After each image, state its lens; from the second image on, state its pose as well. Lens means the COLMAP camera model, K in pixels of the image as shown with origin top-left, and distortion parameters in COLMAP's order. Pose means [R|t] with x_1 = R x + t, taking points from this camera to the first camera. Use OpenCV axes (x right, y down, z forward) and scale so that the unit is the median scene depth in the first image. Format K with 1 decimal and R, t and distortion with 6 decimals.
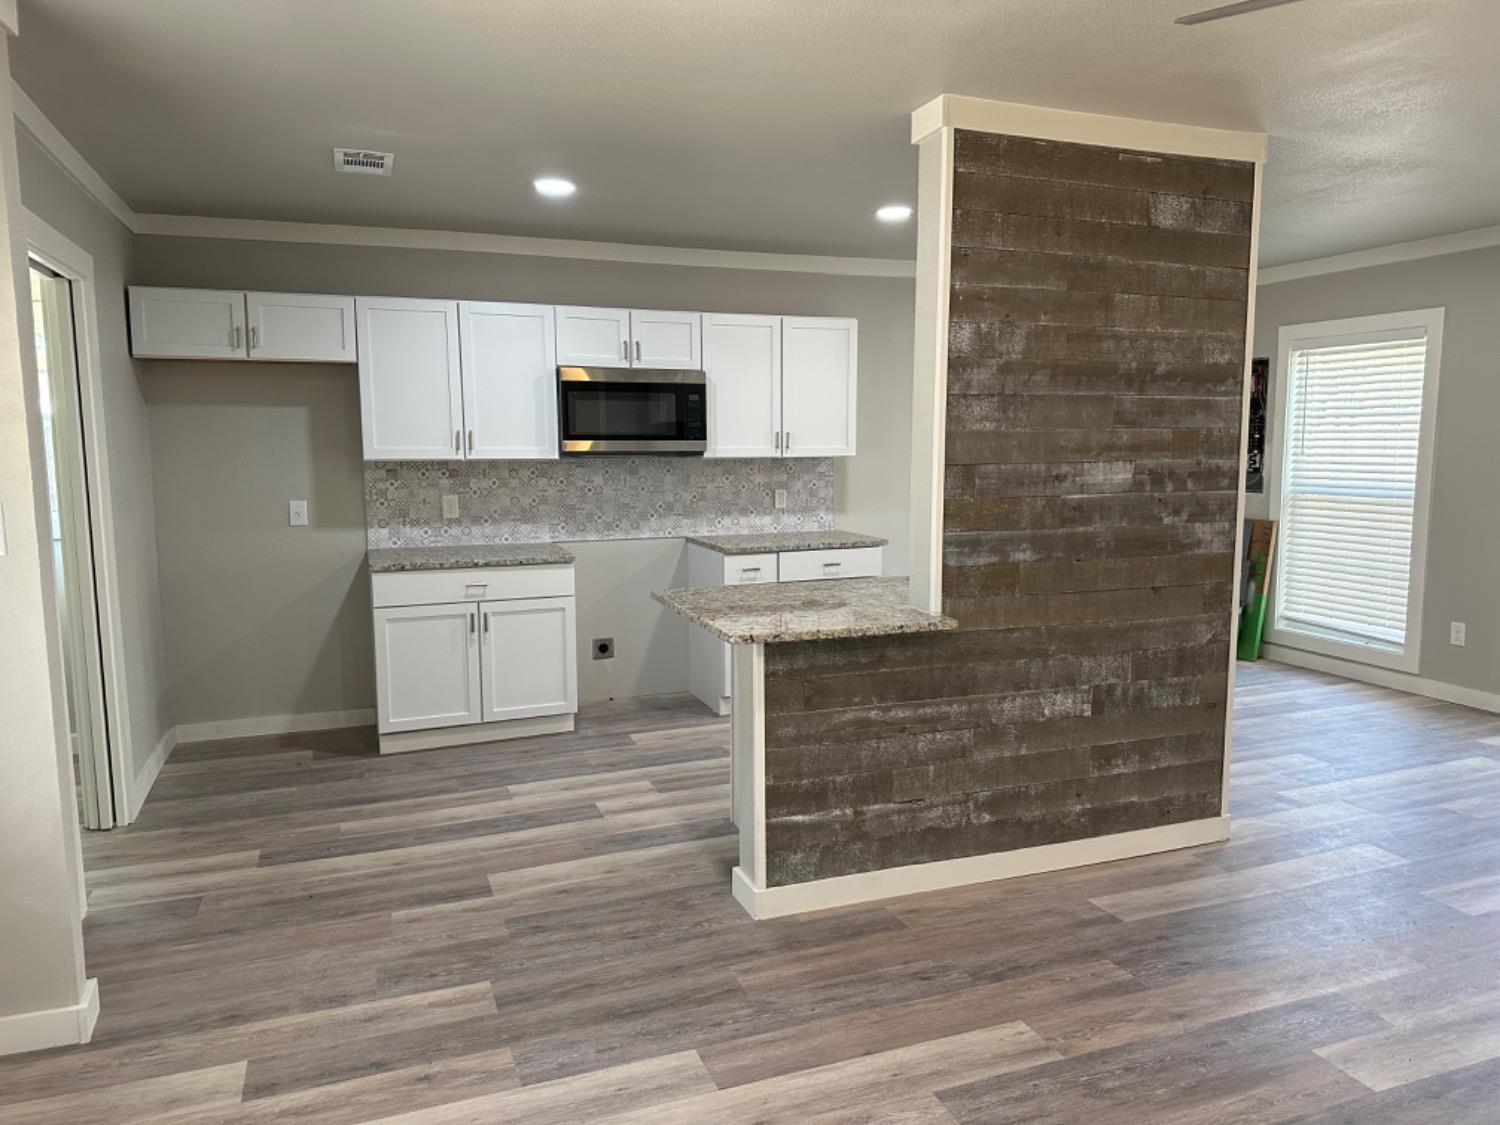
lens RADIAL K [[1064.0, 0, 741.0], [0, 1064.0, 562.1], [0, 0, 1]] dist [0.098735, -0.123968]
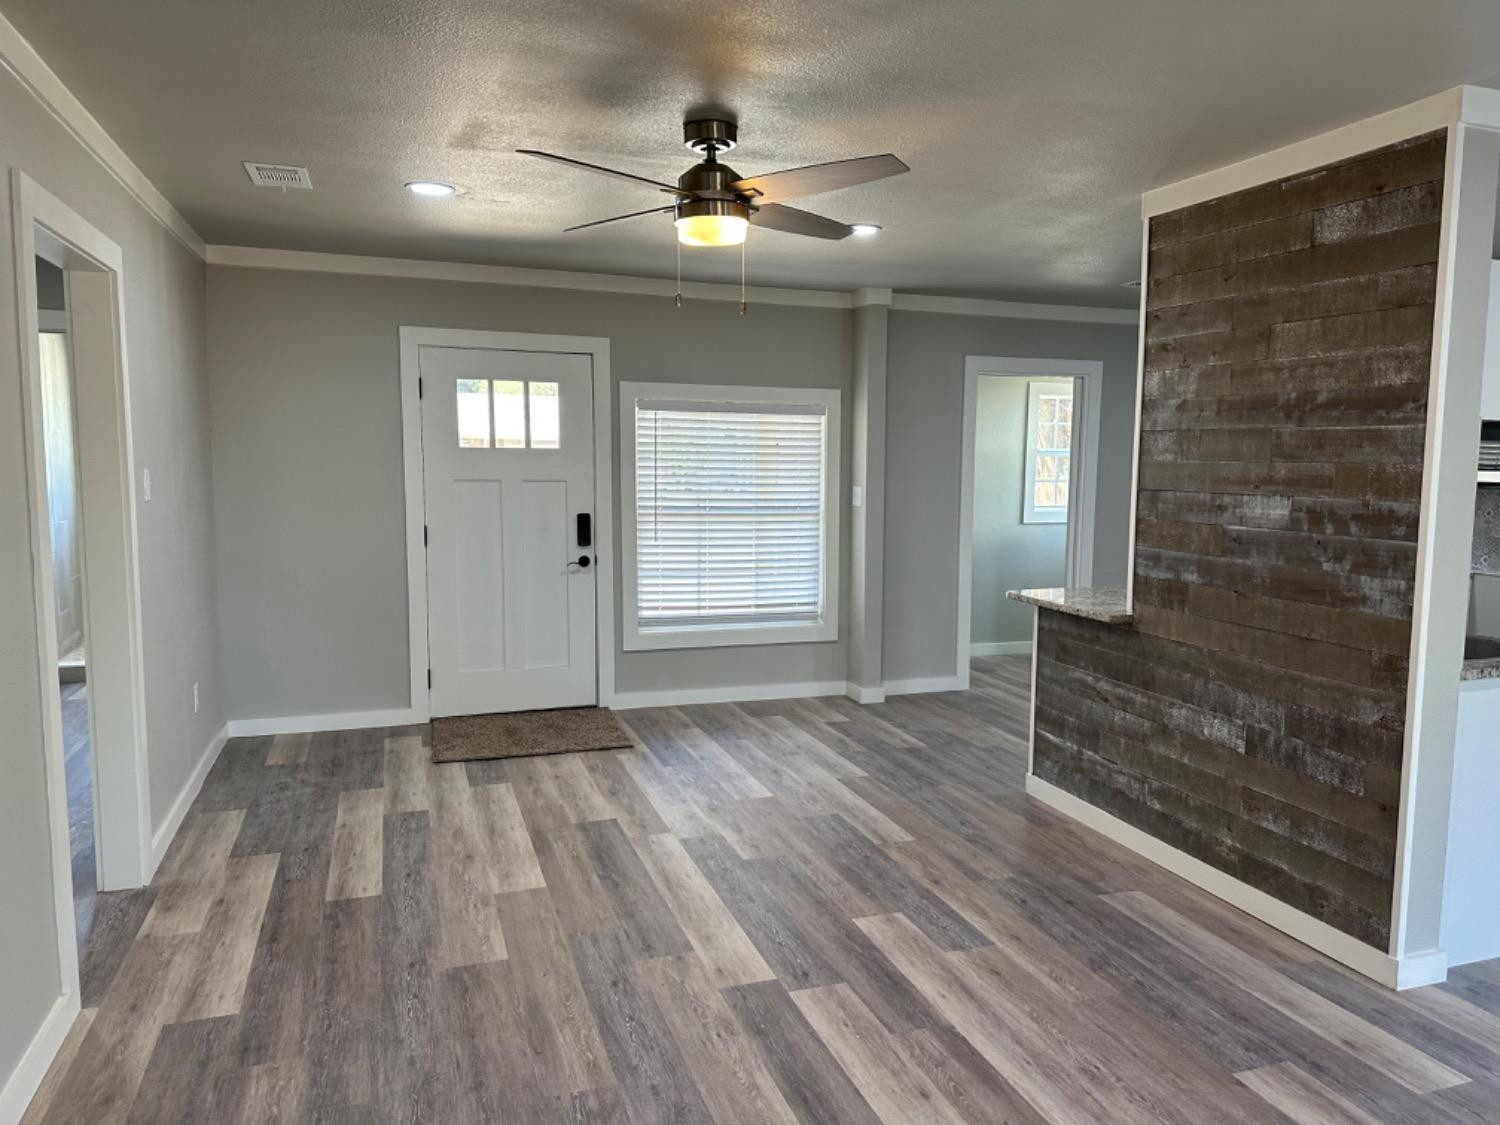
lens RADIAL K [[1074.6, 0, 750.1], [0, 1074.6, 565.9], [0, 0, 1]] dist [0.073155, -0.122361]
pose [[-0.048277, 0.103834, -0.993422, 1.346038], [-0.128222, 0.985709, 0.109259, -0.078231], [0.990570, 0.132653, -0.034273, 0.580831]]
